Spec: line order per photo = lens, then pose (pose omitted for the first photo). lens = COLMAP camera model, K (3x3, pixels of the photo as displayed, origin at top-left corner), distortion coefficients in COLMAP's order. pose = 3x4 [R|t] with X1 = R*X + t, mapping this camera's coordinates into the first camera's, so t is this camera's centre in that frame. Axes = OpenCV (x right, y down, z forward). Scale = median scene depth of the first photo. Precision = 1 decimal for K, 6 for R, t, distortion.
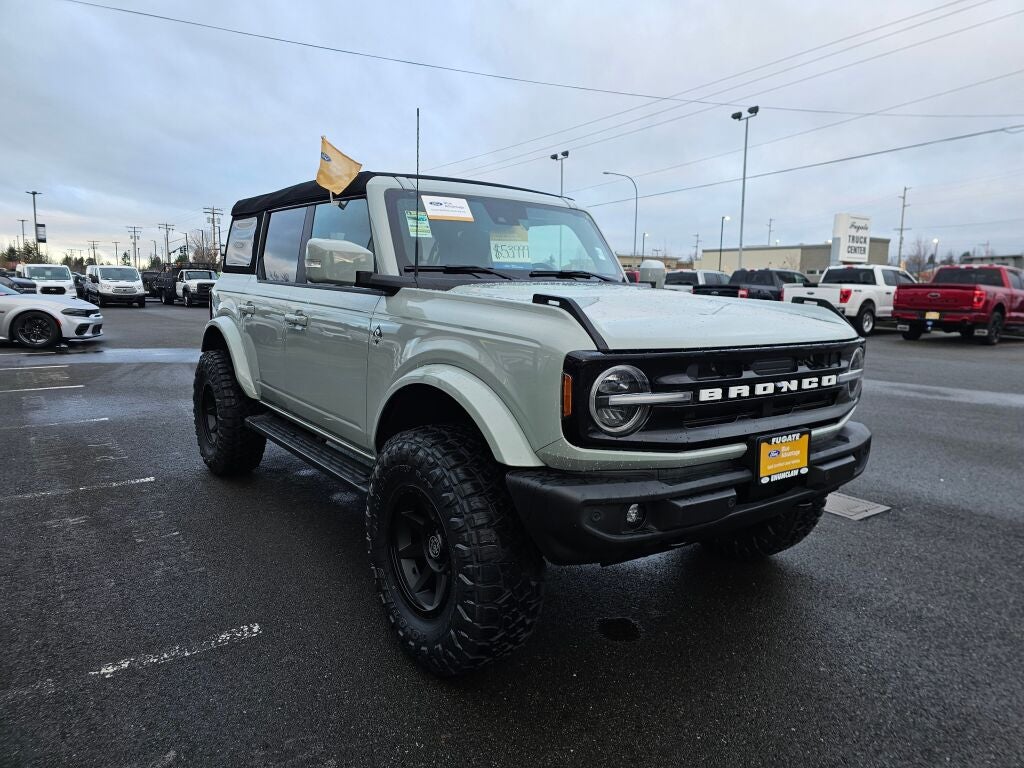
lens RADIAL K [[696.4, 0, 512.0], [0, 696.4, 384.0], [0, 0, 1]] dist [0.040757, -0.003687]
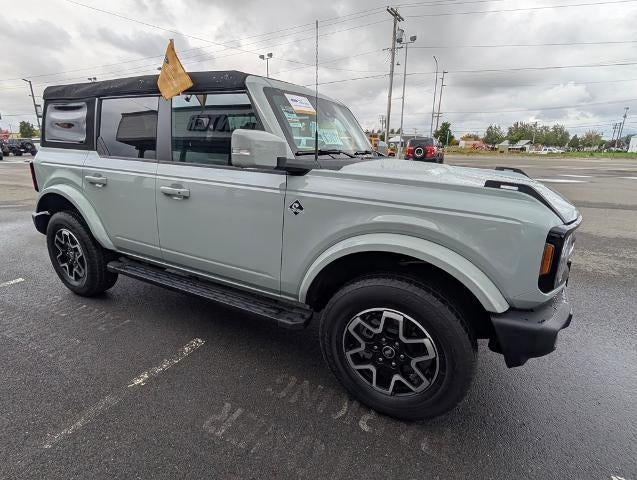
lens RADIAL K [[320.2, 0, 324.3], [0, 320.2, 243.6], [0, 0, 1]] dist [-0.003900, -0.000419]
pose [[0.893770, -0.133033, 0.428343, -0.383087], [0.062013, 0.982482, 0.175739, -0.100125], [-0.444219, -0.130507, 0.886362, 0.424816]]
